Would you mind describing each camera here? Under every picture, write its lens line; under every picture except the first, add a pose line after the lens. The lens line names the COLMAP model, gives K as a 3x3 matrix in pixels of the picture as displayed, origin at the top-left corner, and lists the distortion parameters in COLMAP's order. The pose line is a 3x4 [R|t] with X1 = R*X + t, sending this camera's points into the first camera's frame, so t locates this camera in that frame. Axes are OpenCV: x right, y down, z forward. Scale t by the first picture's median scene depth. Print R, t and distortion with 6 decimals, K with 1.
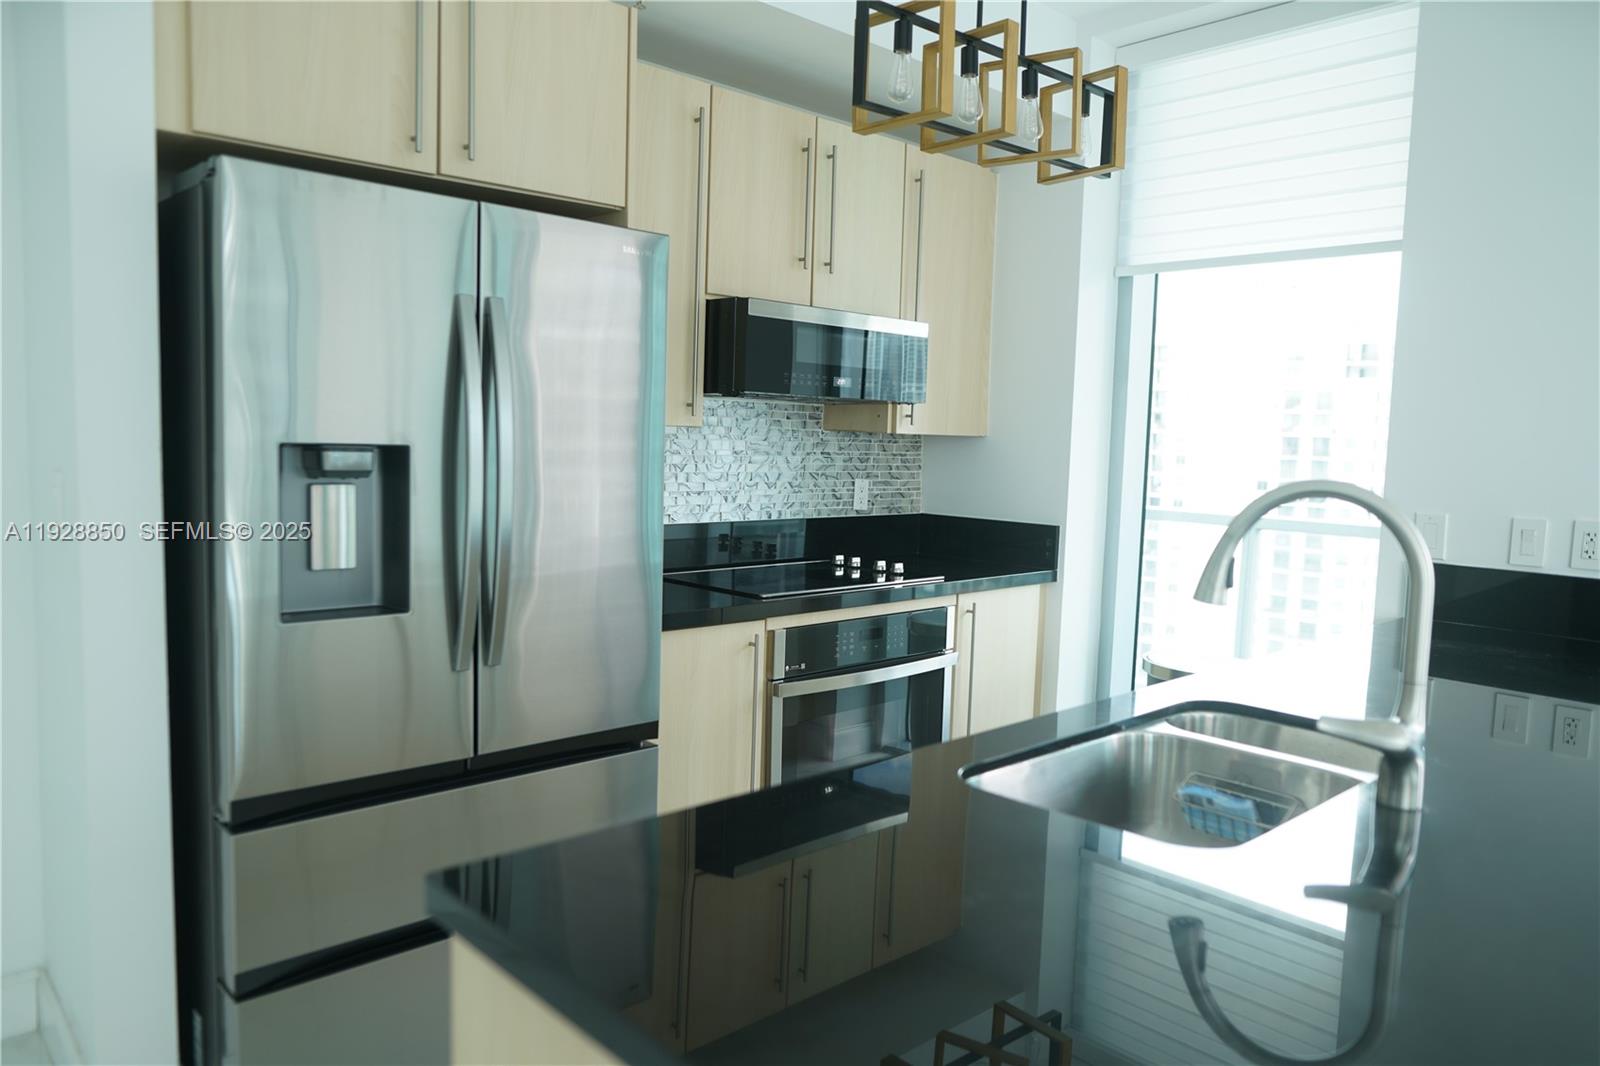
lens RADIAL K [[1090.4, 0, 800.0], [0, 1090.4, 533.0], [0, 0, 1]] dist [-0.033714, 0.005232]
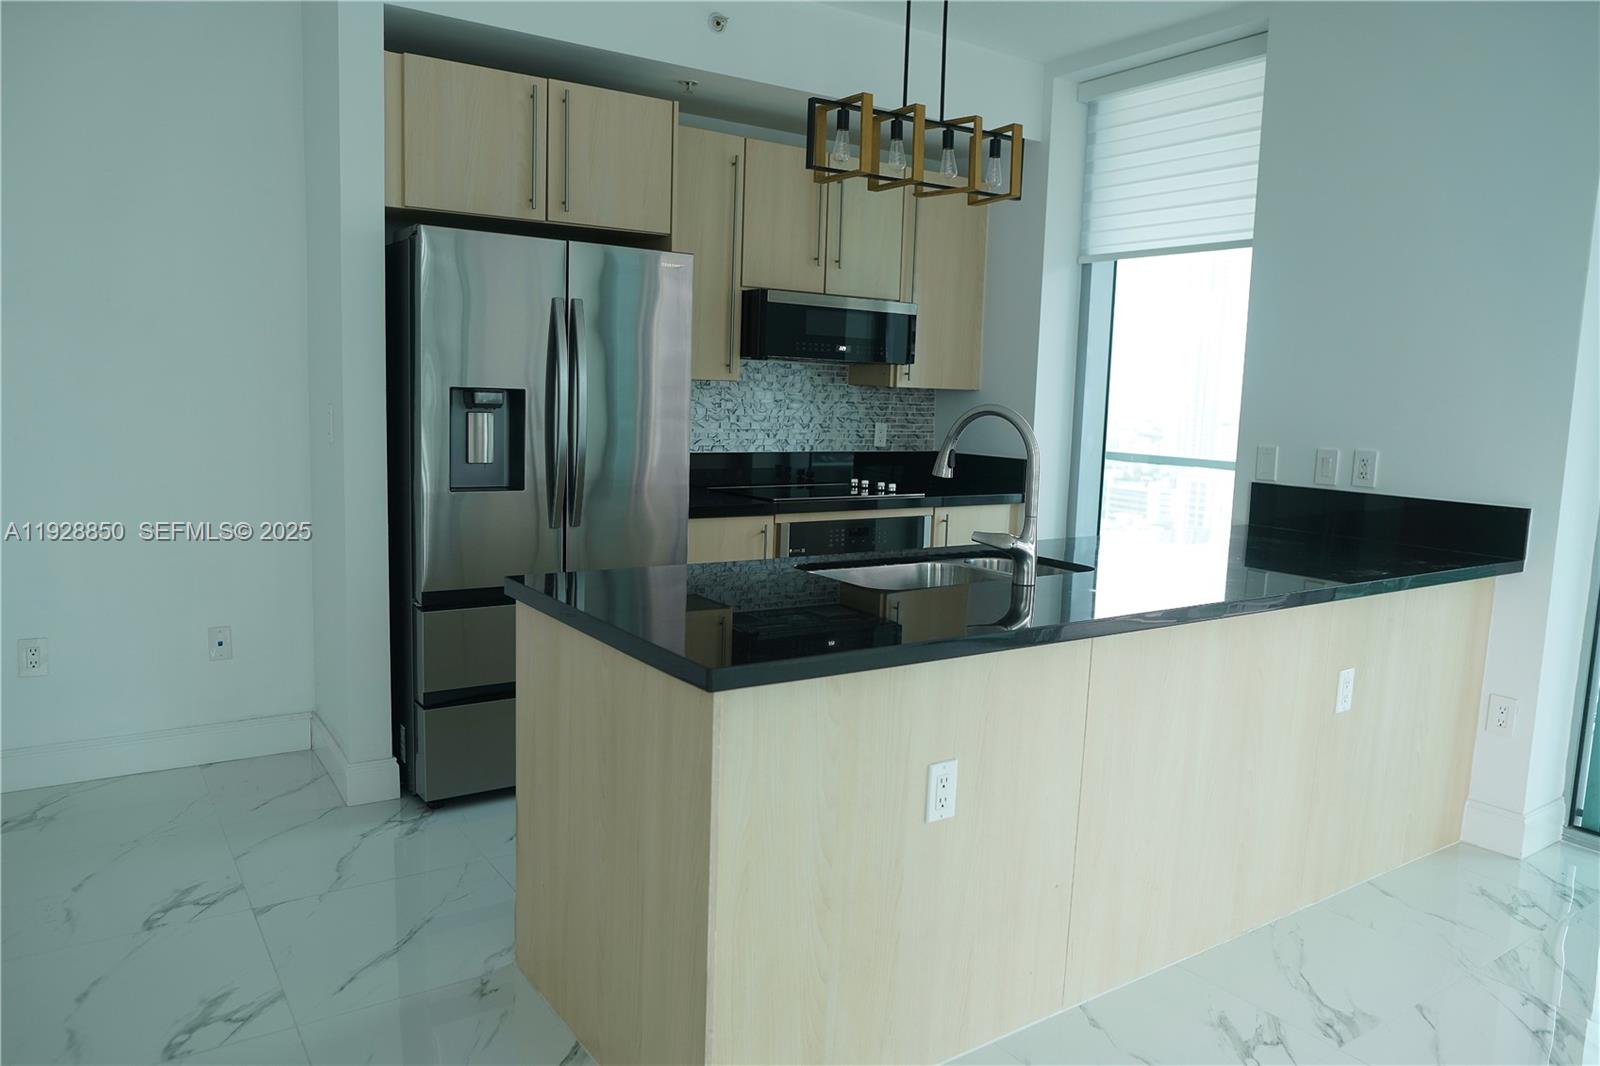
lens RADIAL K [[1110.7, 0, 796.6], [0, 1110.7, 536.6], [0, 0, 1]] dist [-0.061323, 0.062761]
pose [[0.986421, 0.022932, -0.162627, 0.201093], [-0.017428, 0.999229, 0.035190, 0.047135], [0.163308, -0.031878, 0.986060, -0.370532]]
